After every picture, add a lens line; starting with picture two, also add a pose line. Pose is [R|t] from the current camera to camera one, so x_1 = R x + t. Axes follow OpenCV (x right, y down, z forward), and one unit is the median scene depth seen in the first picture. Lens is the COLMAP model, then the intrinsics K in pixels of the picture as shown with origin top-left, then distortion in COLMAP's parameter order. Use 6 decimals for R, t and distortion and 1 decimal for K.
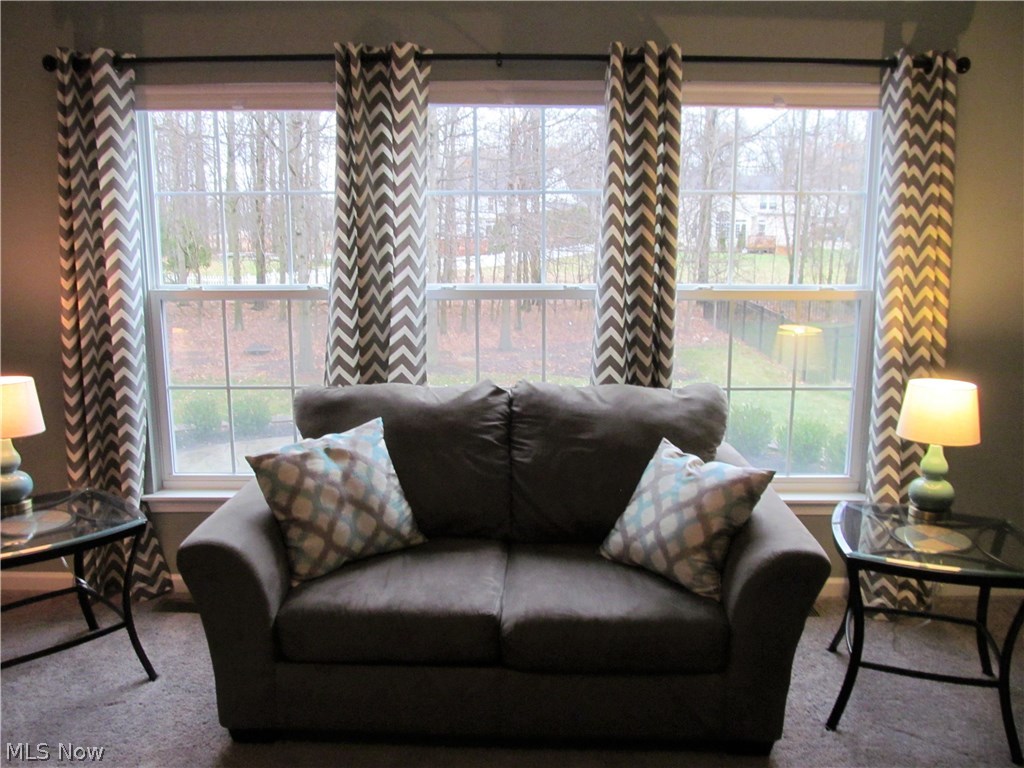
lens RADIAL K [[841.7, 0, 512.2], [0, 841.7, 384.5], [0, 0, 1]] dist [-0.061636, 0.009667]
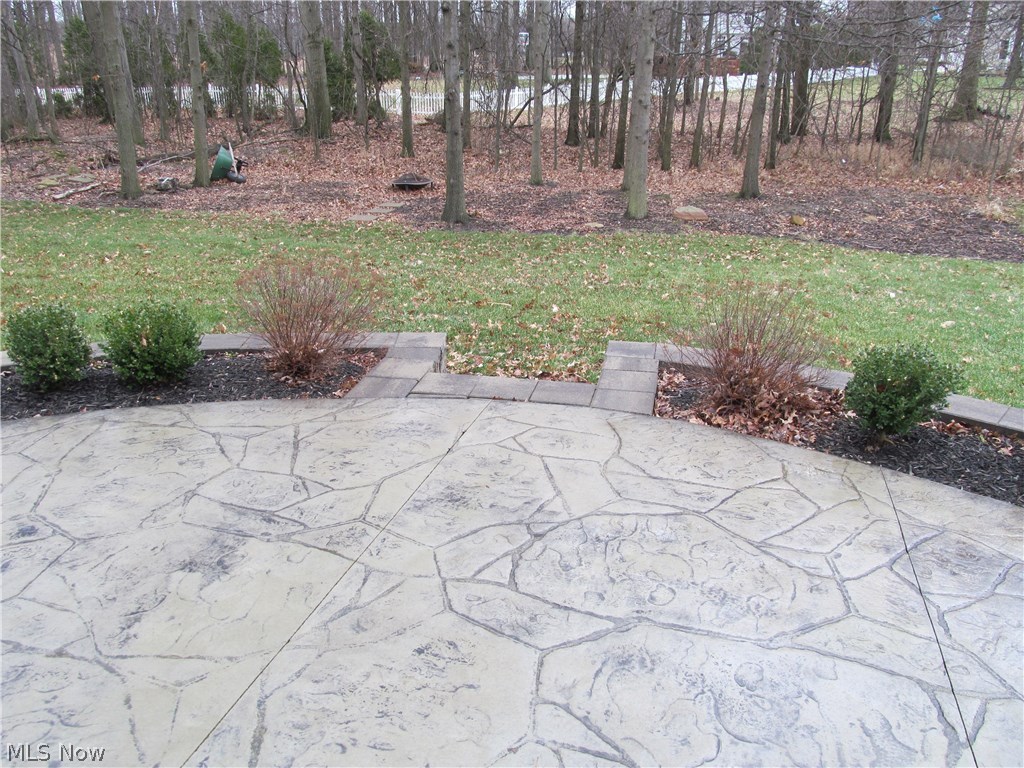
lens RADIAL K [[841.7, 0, 511.3], [0, 841.7, 384.4], [0, 0, 1]] dist [-0.061636, 0.009667]
pose [[0.961222, 0.098396, -0.257623, -0.003619], [-0.046609, 0.978706, 0.199903, -0.016664], [0.271807, -0.180144, 0.945341, 0.241260]]
